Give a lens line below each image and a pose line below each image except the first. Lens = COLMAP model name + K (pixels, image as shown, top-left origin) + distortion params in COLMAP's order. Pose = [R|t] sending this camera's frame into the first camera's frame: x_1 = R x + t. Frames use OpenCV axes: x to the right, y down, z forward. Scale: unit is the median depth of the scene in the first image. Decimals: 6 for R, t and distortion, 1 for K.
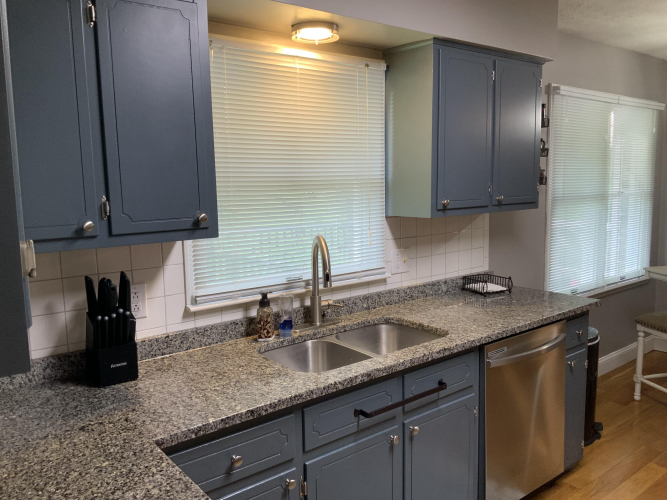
lens RADIAL K [[552.0, 0, 332.9], [0, 552.0, 249.5], [0, 0, 1]] dist [0.025855, -0.086234]
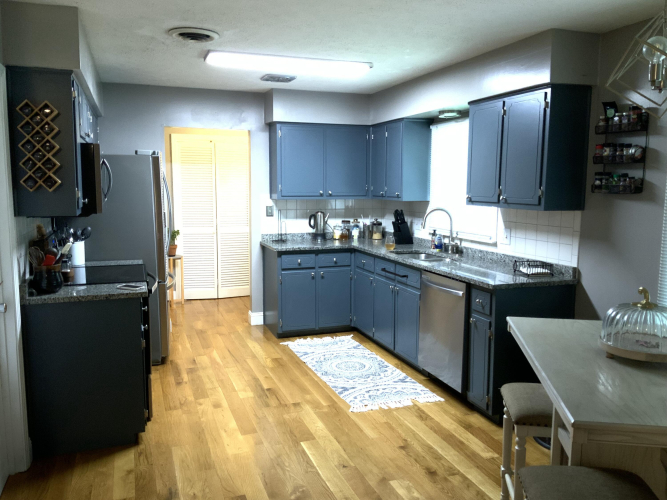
lens RADIAL K [[552.0, 0, 319.2], [0, 552.0, 248.9], [0, 0, 1]] dist [0.025855, -0.086234]
pose [[-0.323841, 0.126471, -0.937620, 1.888607], [-0.128313, 0.975998, 0.175965, -0.161117], [0.937370, 0.177294, -0.299840, 1.076413]]
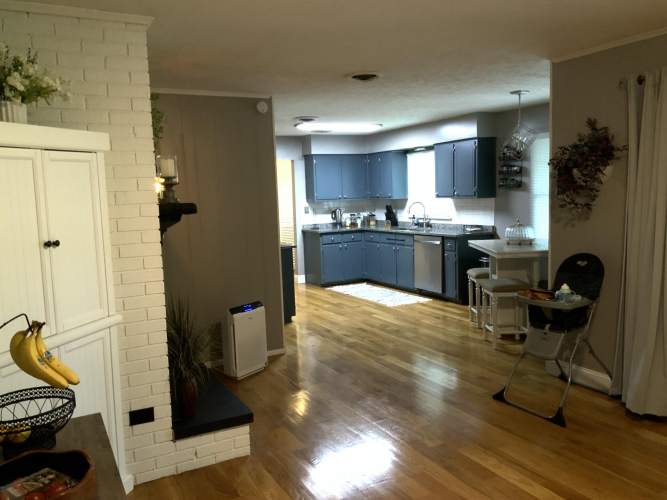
lens RADIAL K [[552.0, 0, 316.0], [0, 552.0, 254.4], [0, 0, 1]] dist [0.025855, -0.086234]
pose [[-0.191491, 0.131419, -0.972656, 3.342183], [-0.093264, 0.984075, 0.151323, -0.152169], [0.977053, 0.119691, -0.176185, 0.898977]]
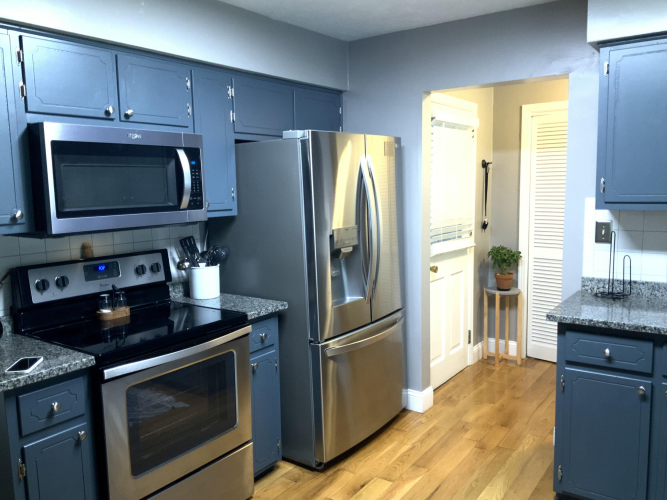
lens RADIAL K [[552.0, 0, 331.9], [0, 552.0, 248.1], [0, 0, 1]] dist [0.025855, -0.086234]
pose [[-0.960320, 0.067751, -0.270545, 0.614463], [-0.001127, 0.969095, 0.246685, -0.129712], [0.278897, 0.237201, -0.930566, 1.069596]]
